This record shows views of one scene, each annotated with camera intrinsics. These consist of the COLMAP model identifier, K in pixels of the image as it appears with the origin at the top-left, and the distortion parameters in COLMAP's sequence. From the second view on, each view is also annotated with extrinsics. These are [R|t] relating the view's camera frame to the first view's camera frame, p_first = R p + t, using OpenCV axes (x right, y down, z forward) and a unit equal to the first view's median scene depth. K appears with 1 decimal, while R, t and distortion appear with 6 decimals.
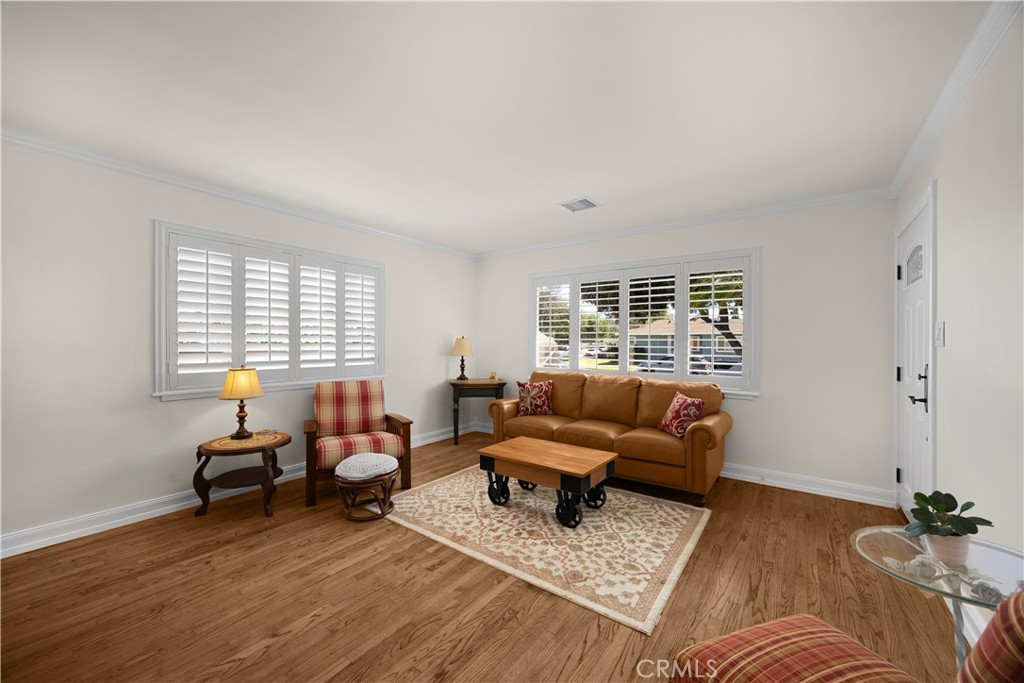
lens RADIAL K [[393.7, 0, 512.0], [0, 393.7, 341.5], [0, 0, 1]] dist [-0.004152, -0.000096]
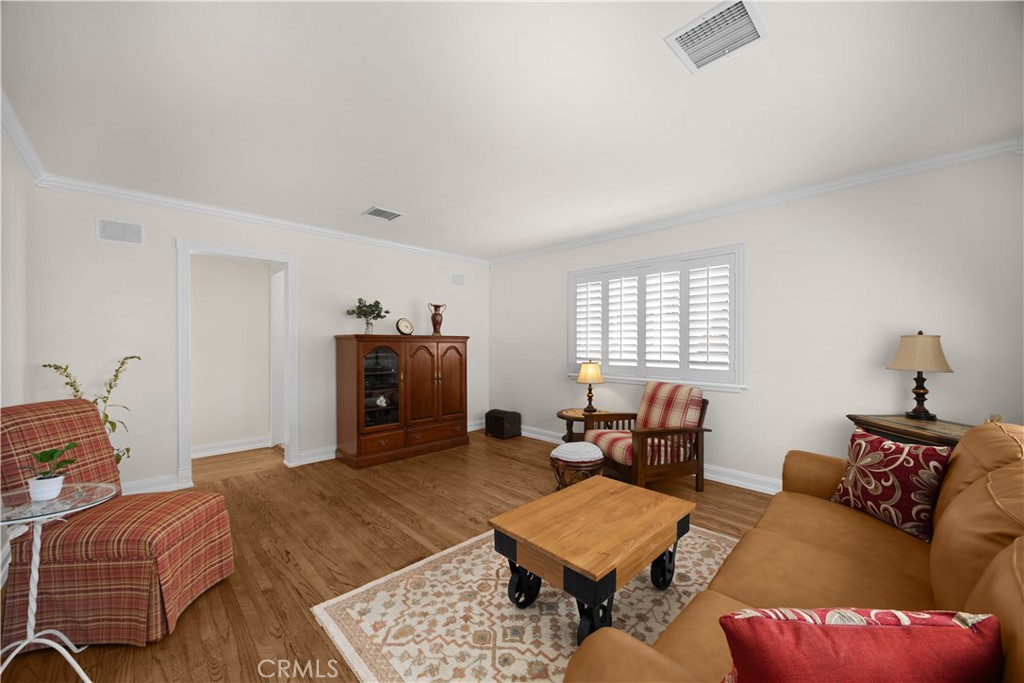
lens RADIAL K [[385.1, 0, 508.2], [0, 385.1, 343.0], [0, 0, 1]] dist [-0.001890, -0.000047]
pose [[-0.166026, -0.005244, -0.986107, 0.847196], [0.002270, 0.999981, -0.005700, 0.007813], [0.986119, -0.003185, -0.166011, 1.105029]]
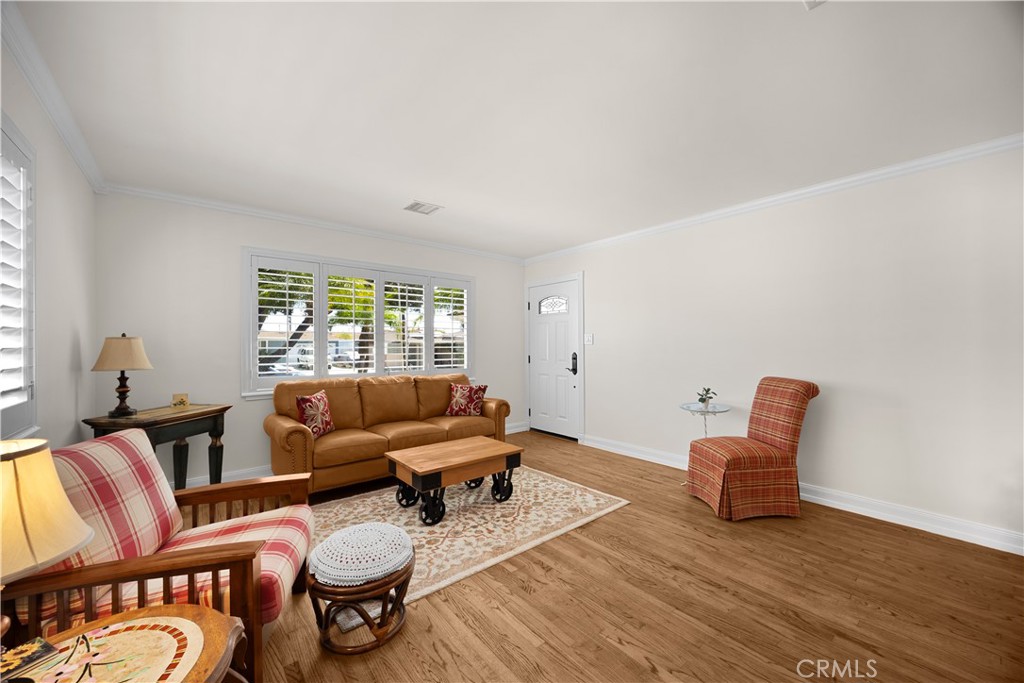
lens RADIAL K [[393.7, 0, 512.0], [0, 393.7, 341.5], [0, 0, 1]] dist [-0.004152, -0.000096]
pose [[0.231118, 0.000554, 0.972926, -1.004396], [-0.000206, 1.000000, -0.000521, -0.003100], [-0.972926, -0.000080, 0.231118, 0.713881]]
